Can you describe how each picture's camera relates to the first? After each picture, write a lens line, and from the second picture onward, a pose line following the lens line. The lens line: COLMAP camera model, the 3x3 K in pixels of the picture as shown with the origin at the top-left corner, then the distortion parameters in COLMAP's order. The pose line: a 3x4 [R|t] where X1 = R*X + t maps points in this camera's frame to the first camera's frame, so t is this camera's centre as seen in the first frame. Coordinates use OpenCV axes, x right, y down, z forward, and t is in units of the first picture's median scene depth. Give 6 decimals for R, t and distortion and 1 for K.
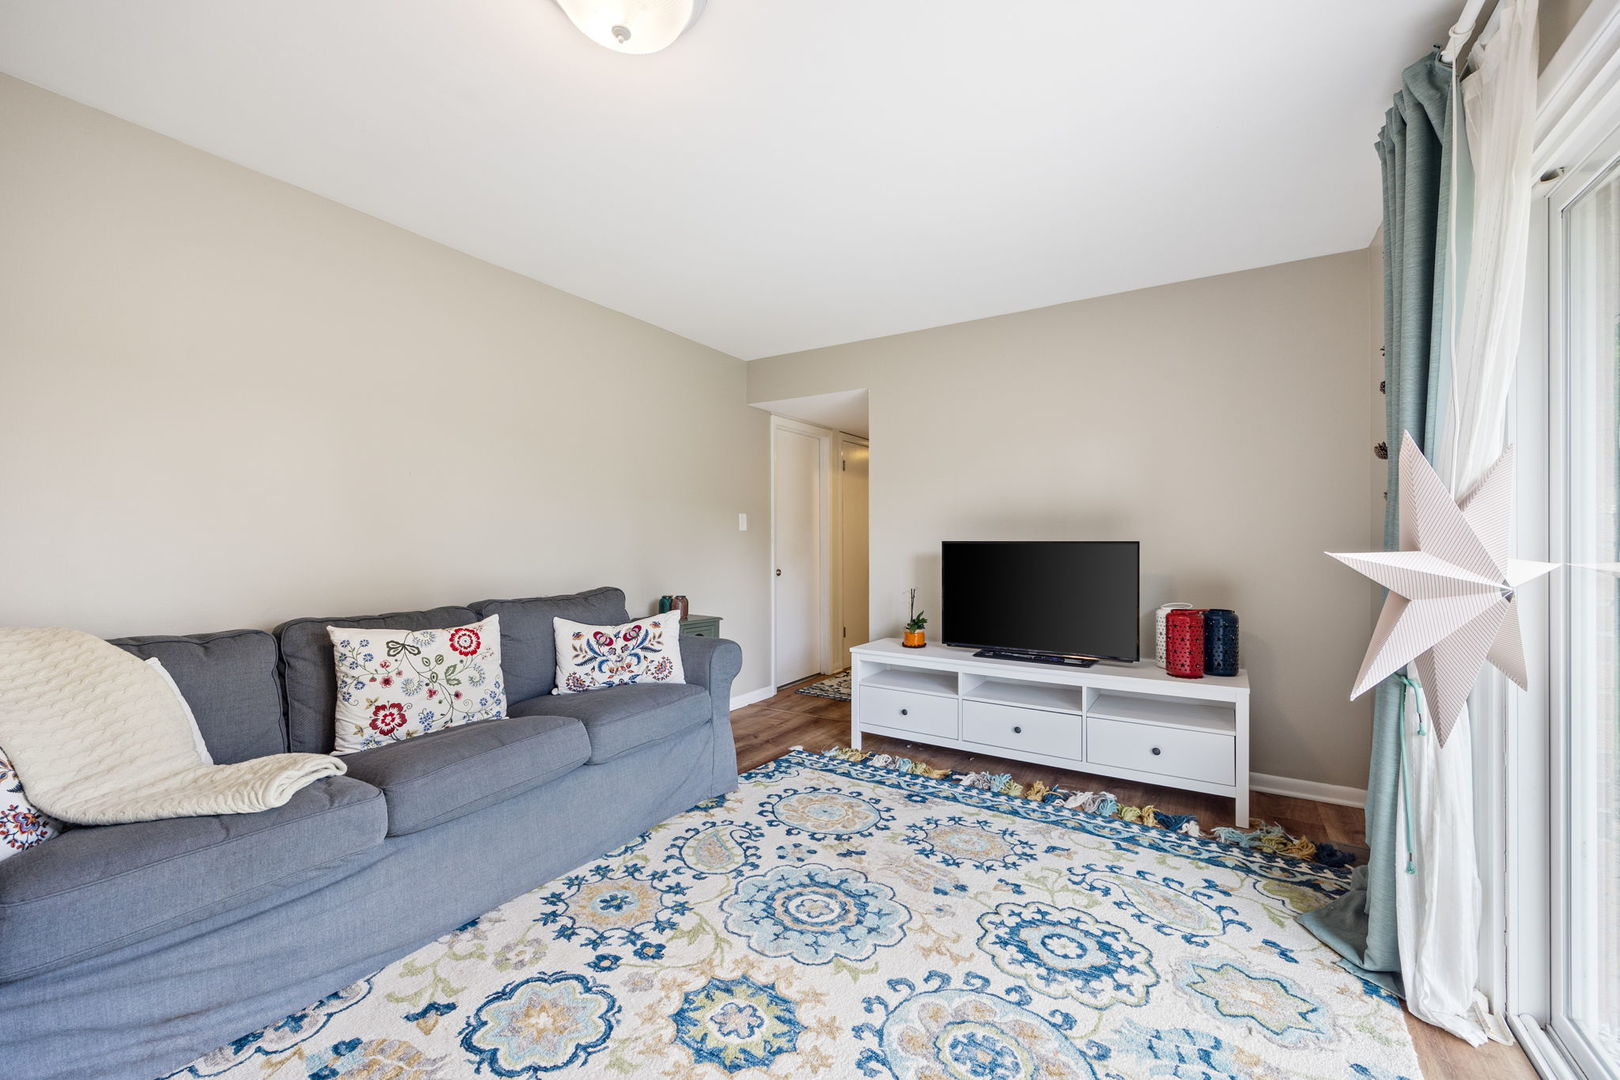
lens RADIAL K [[651.1, 0, 809.5], [0, 651.1, 540.5], [0, 0, 1]] dist [-0.002570, 0.000169]
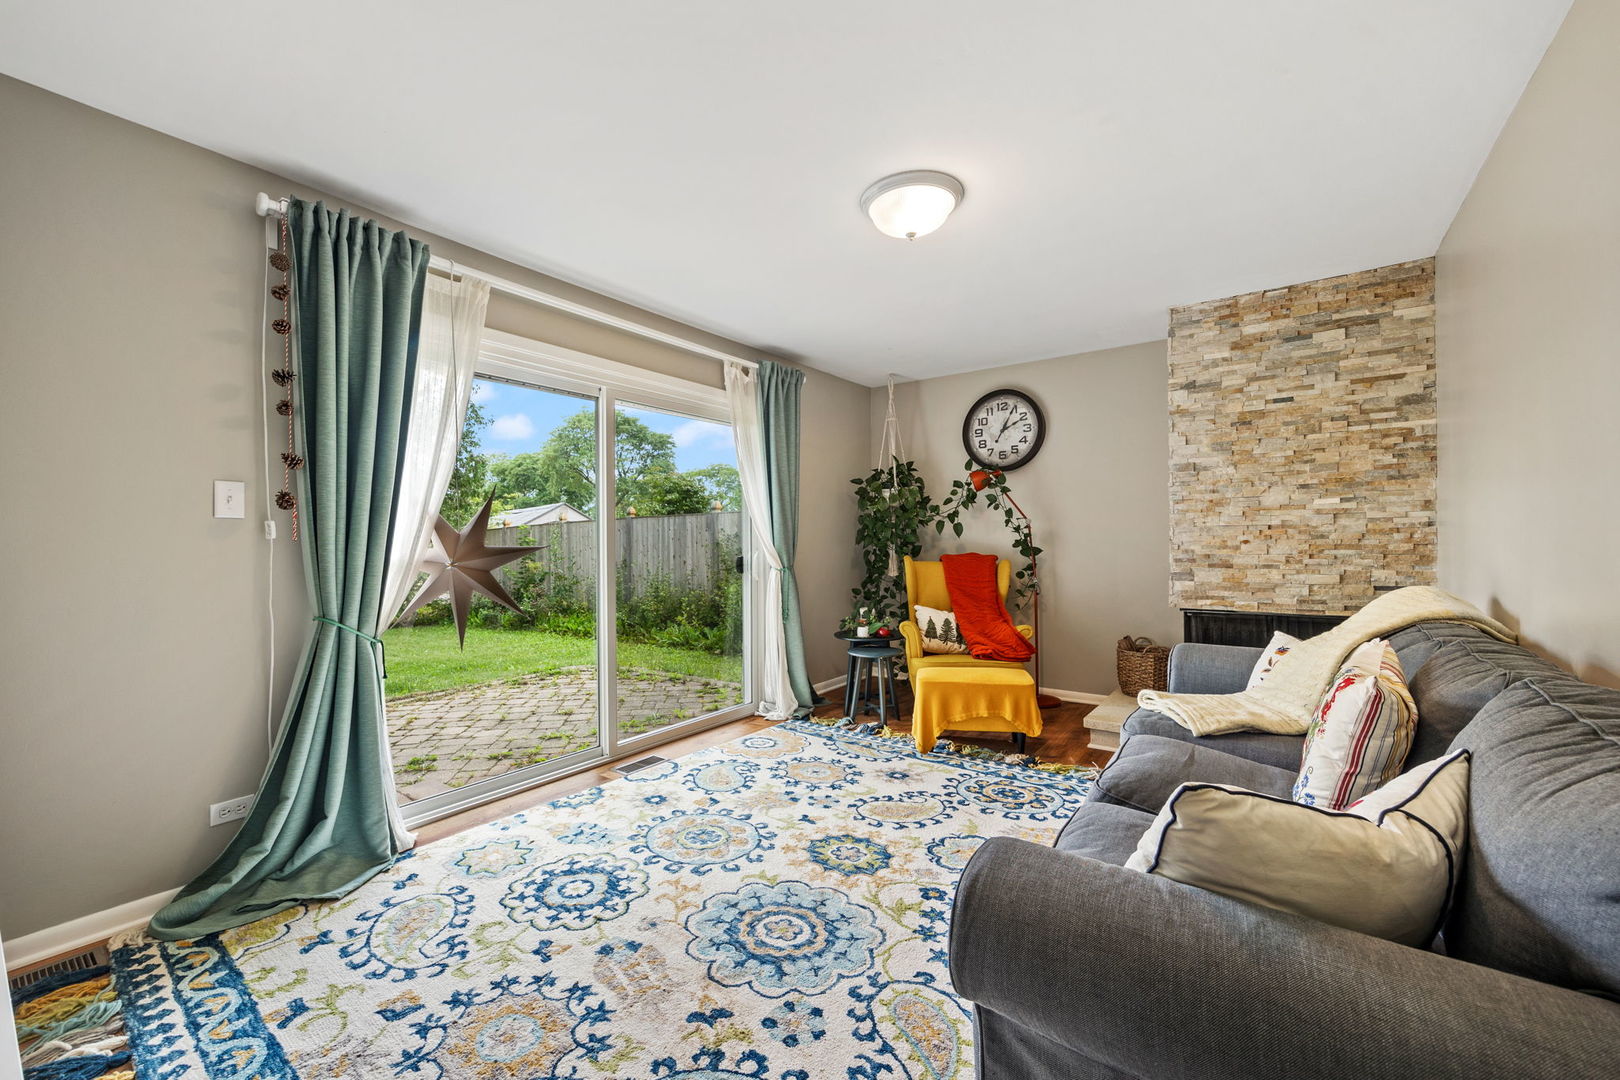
lens RADIAL K [[651.1, 0, 810.0], [0, 651.1, 542.0], [0, 0, 1]] dist [-0.002570, 0.000169]
pose [[-0.997937, 0.008597, 0.063615, -0.094790], [0.008650, 0.999962, 0.000554, 0.006340], [-0.063608, 0.001103, -0.997974, 1.921523]]
